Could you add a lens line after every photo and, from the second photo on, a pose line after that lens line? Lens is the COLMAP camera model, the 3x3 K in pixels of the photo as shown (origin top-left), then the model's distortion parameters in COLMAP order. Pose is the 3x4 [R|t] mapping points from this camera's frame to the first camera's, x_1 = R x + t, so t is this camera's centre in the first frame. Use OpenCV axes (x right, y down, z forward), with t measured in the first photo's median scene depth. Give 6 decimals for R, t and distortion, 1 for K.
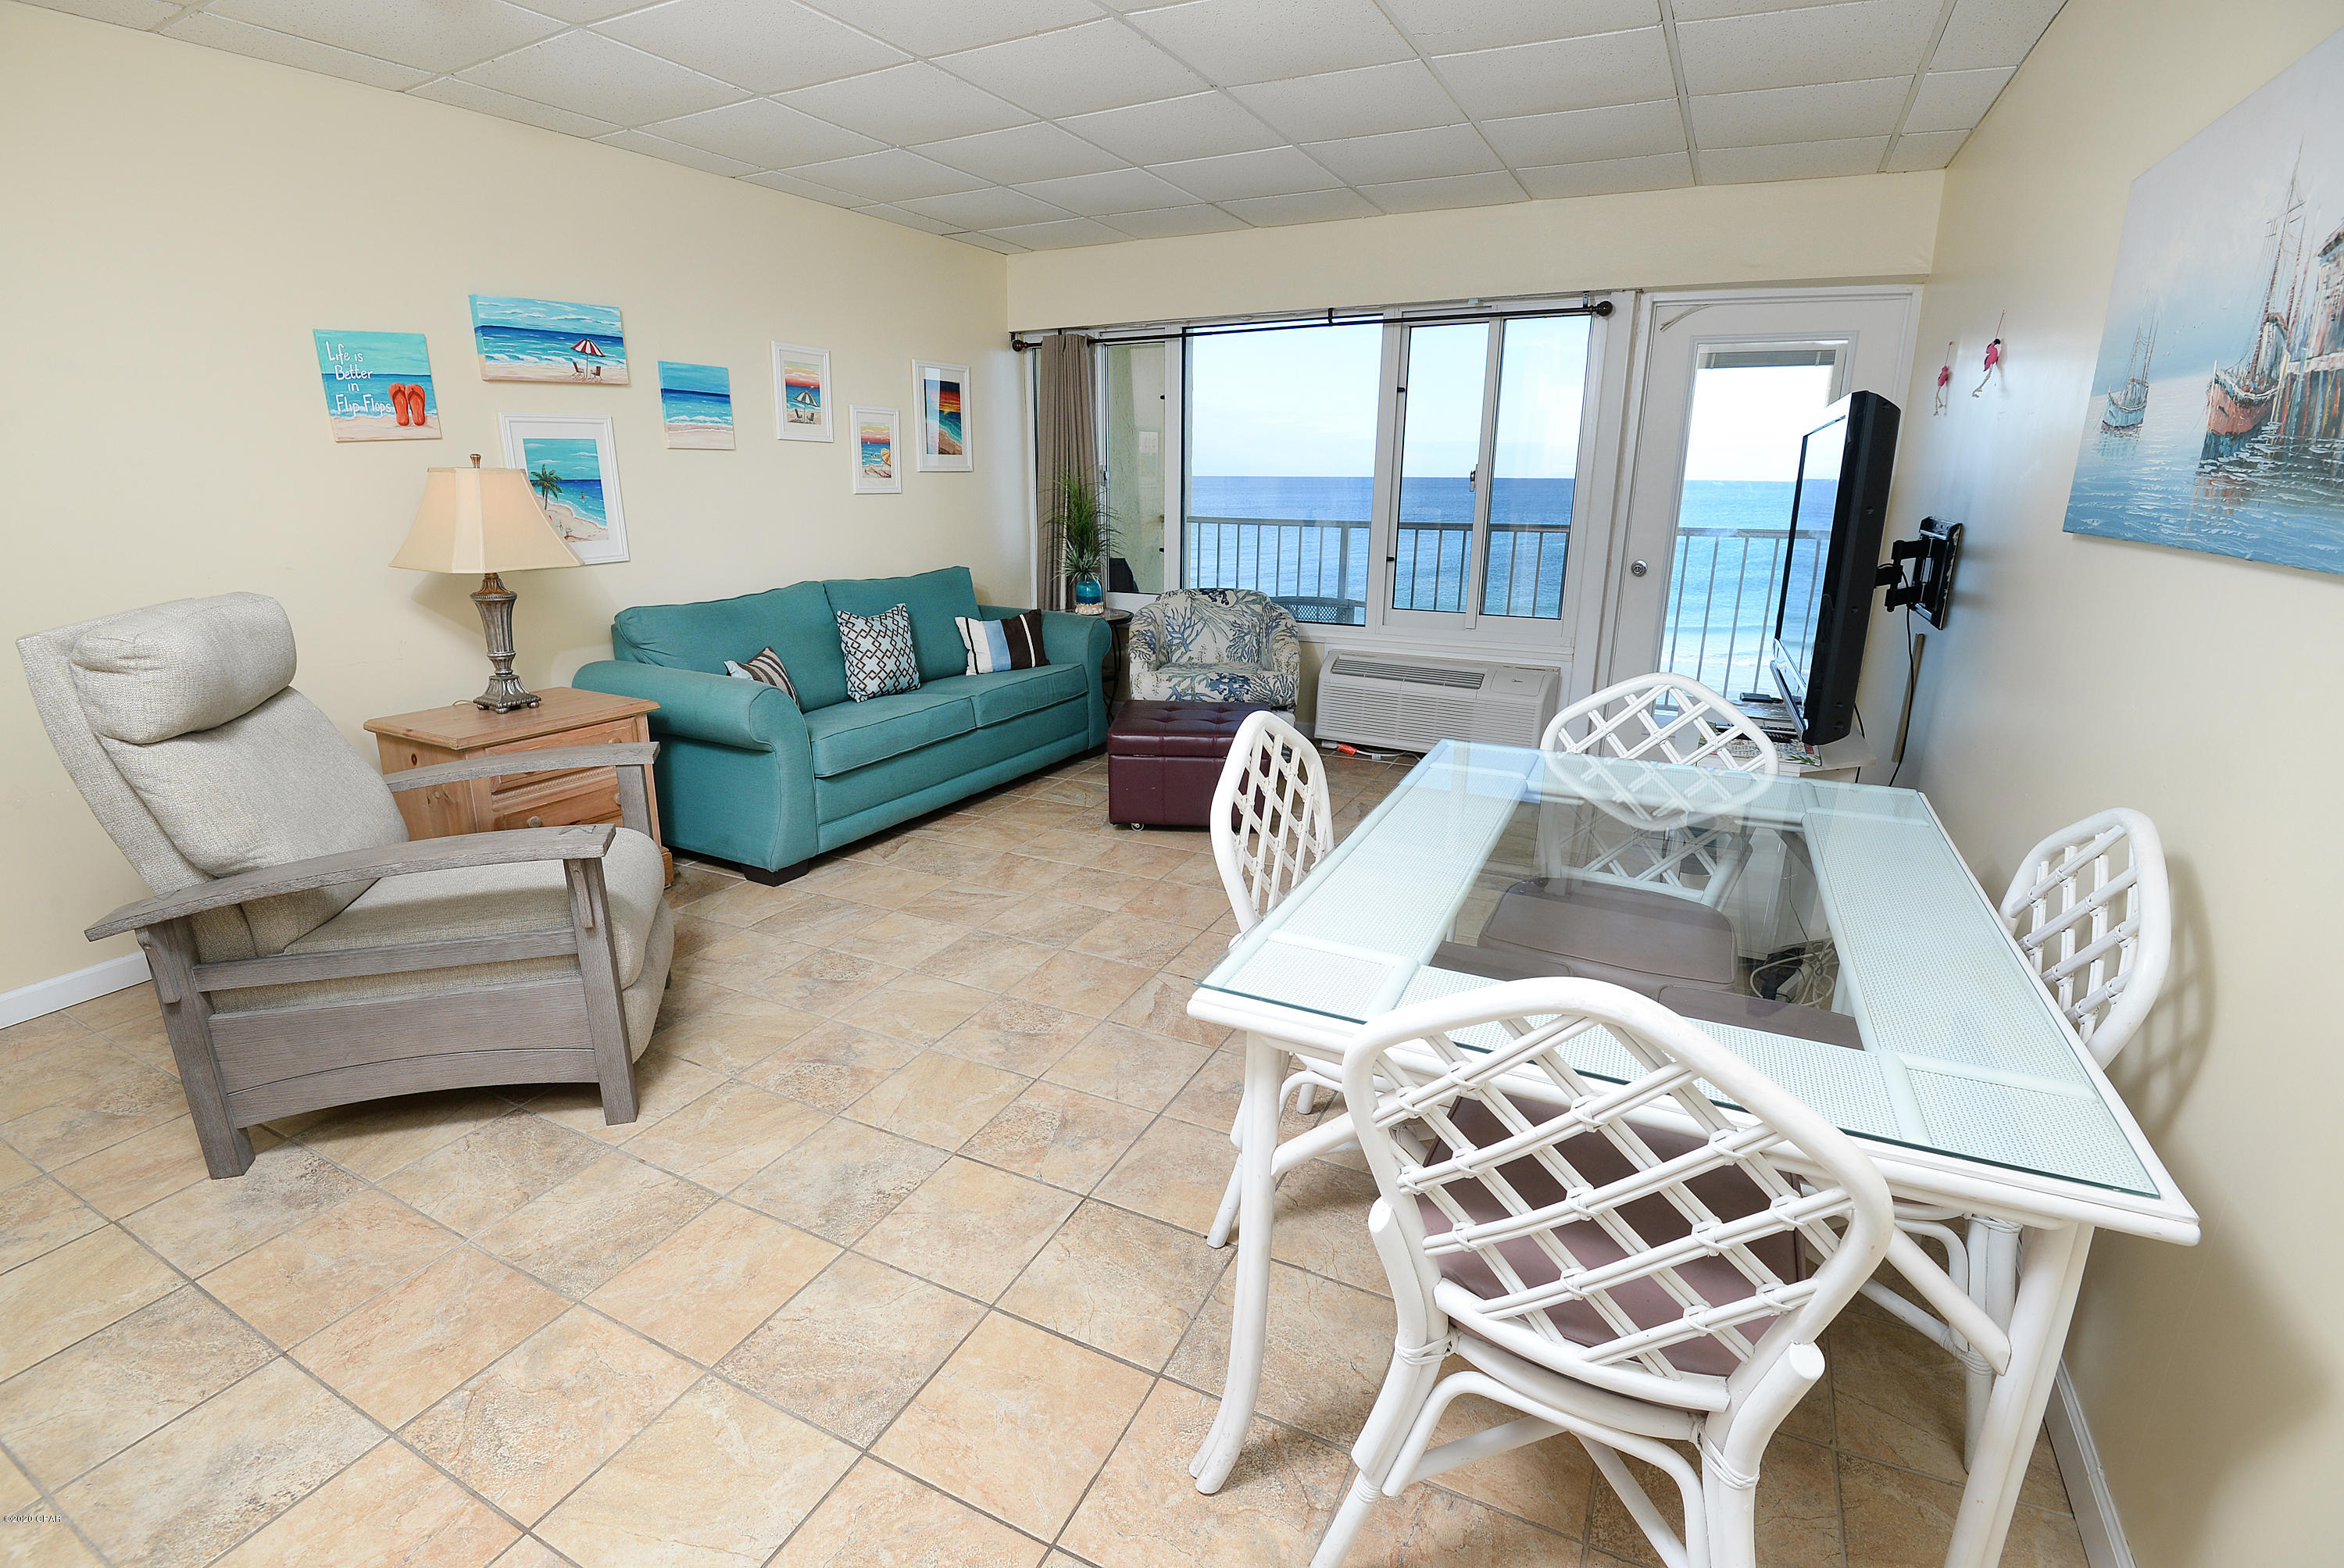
lens RADIAL K [[1124.4, 0, 1161.5], [0, 1124.4, 806.4], [0, 0, 1]] dist [-0.023658, -0.012520]
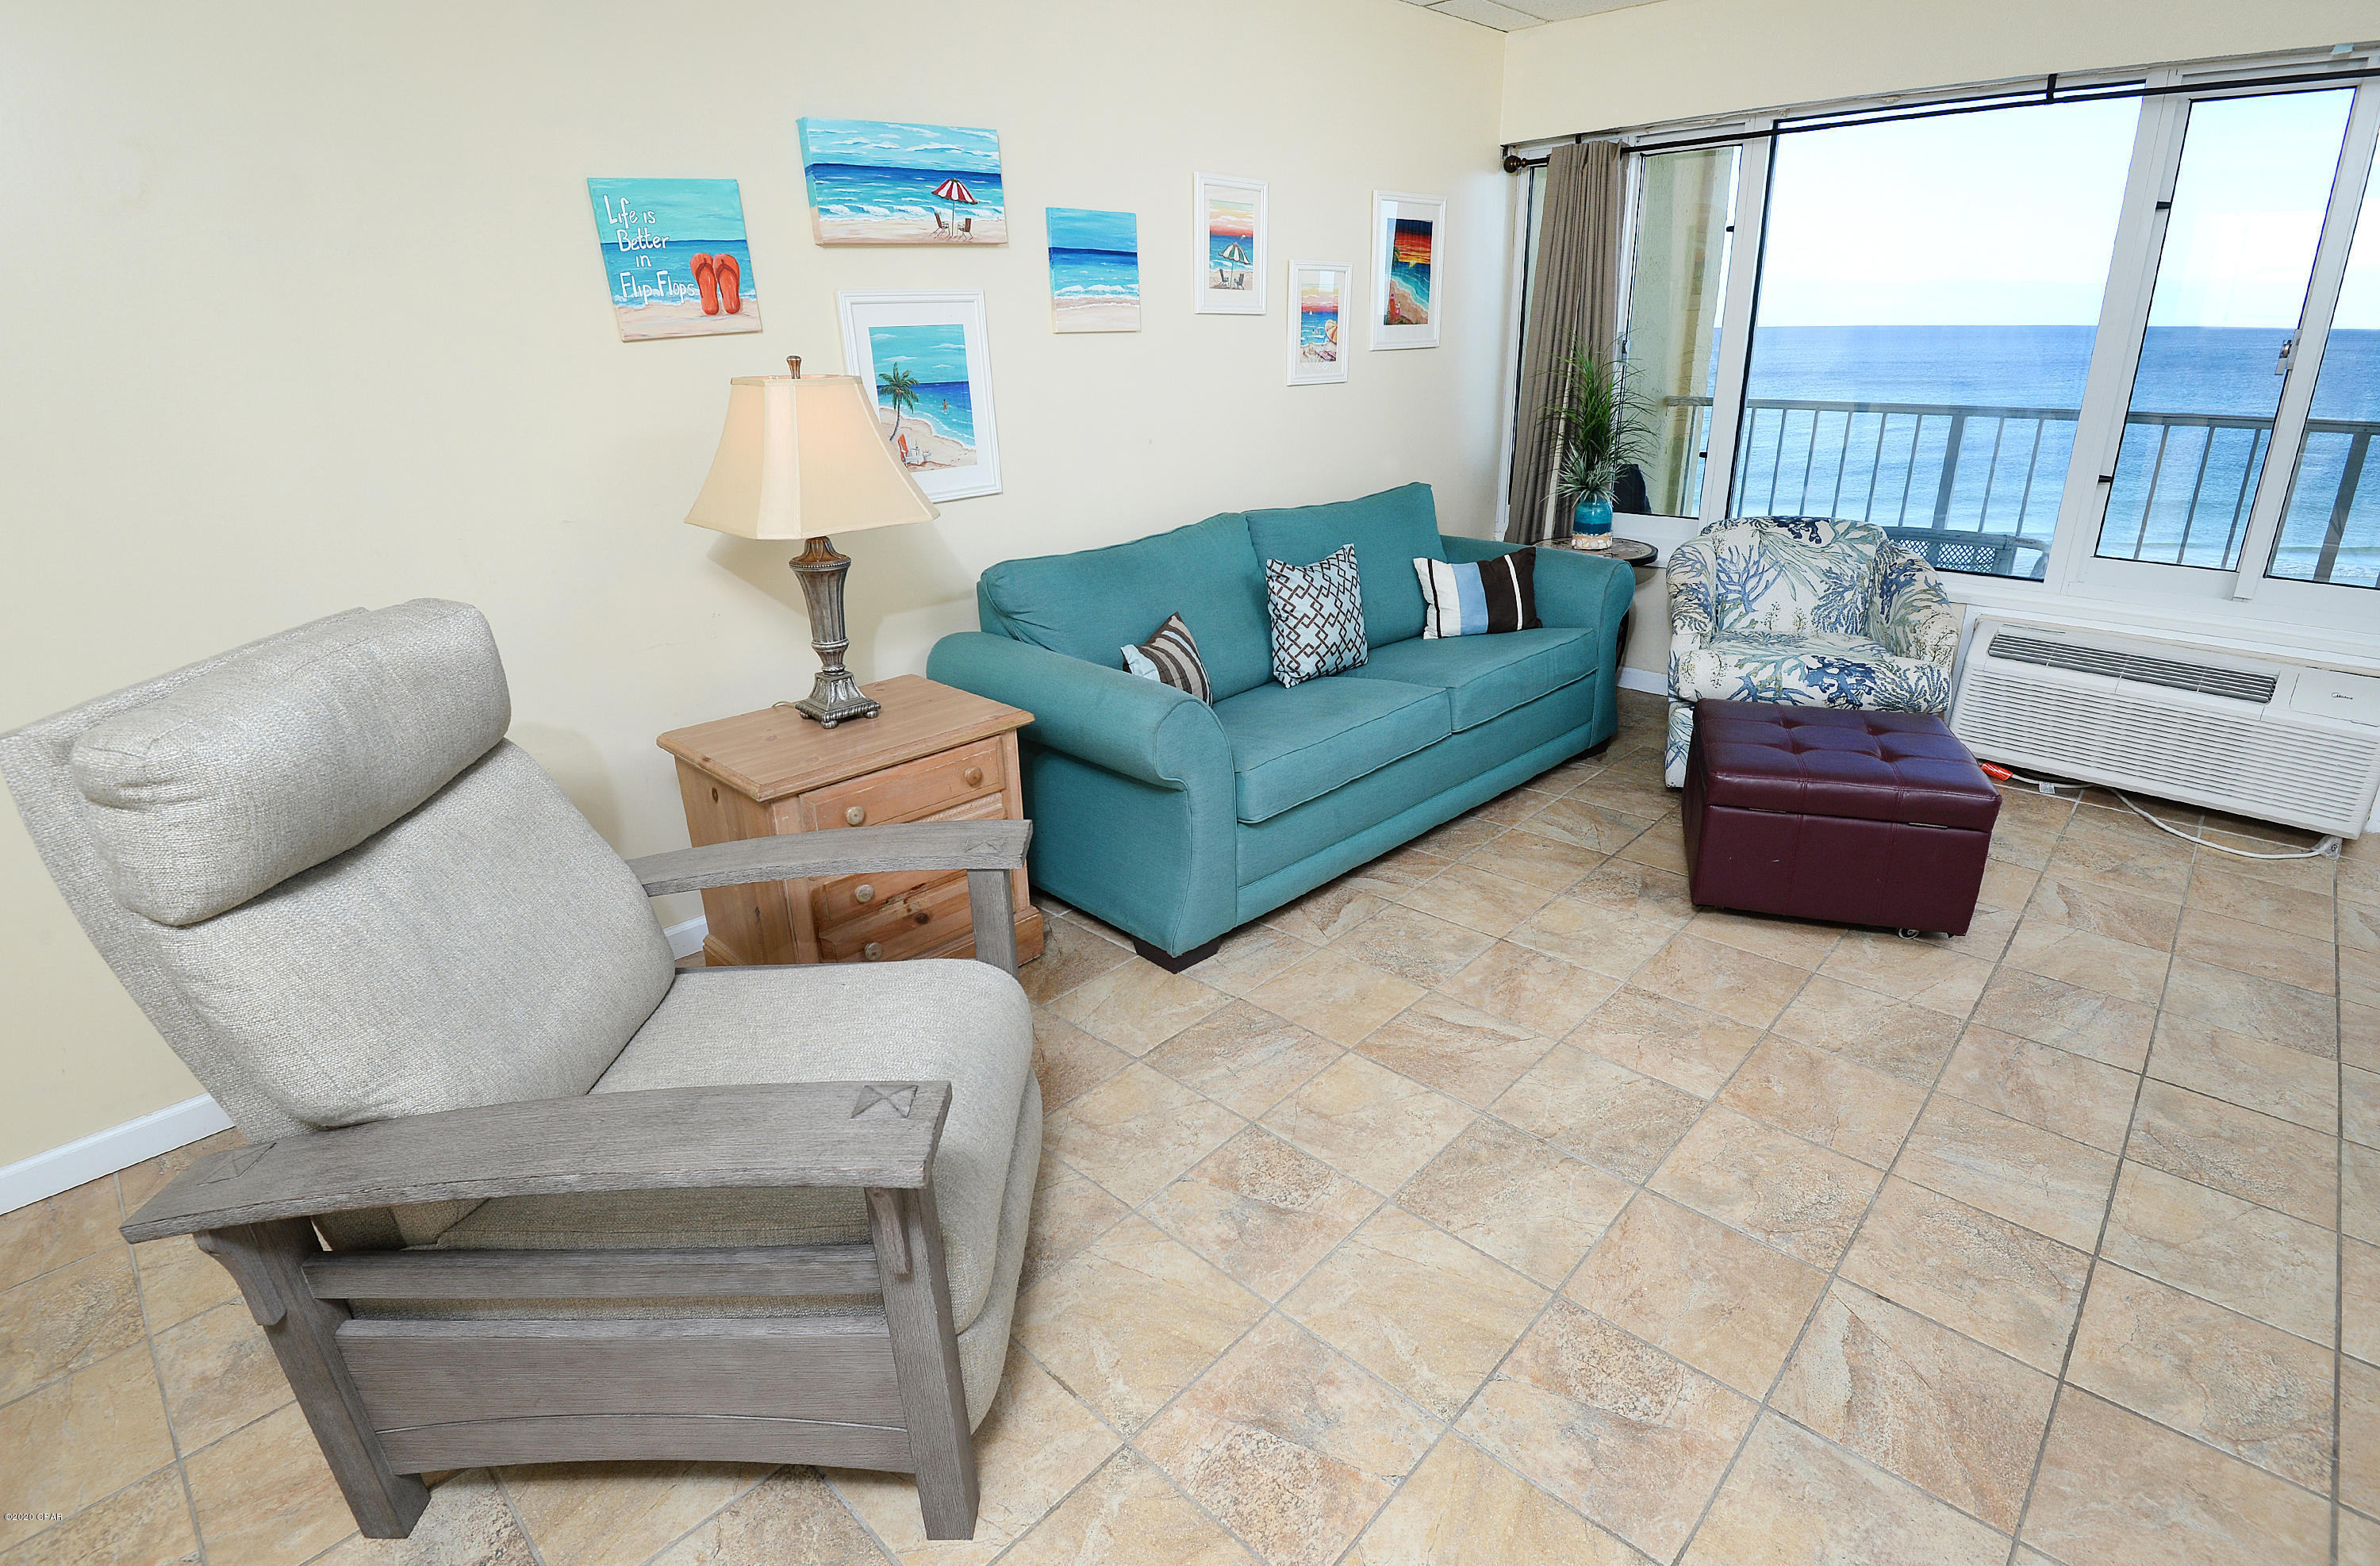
lens RADIAL K [[1141.7, 0, 1177.8], [0, 1141.7, 809.8], [0, 0, 1]] dist [-0.023658, -0.012520]
pose [[0.956188, 0.079982, -0.281617, -0.147719], [-0.049577, 0.992301, 0.113493, -0.111865], [0.288527, -0.094559, 0.952791, 0.321012]]
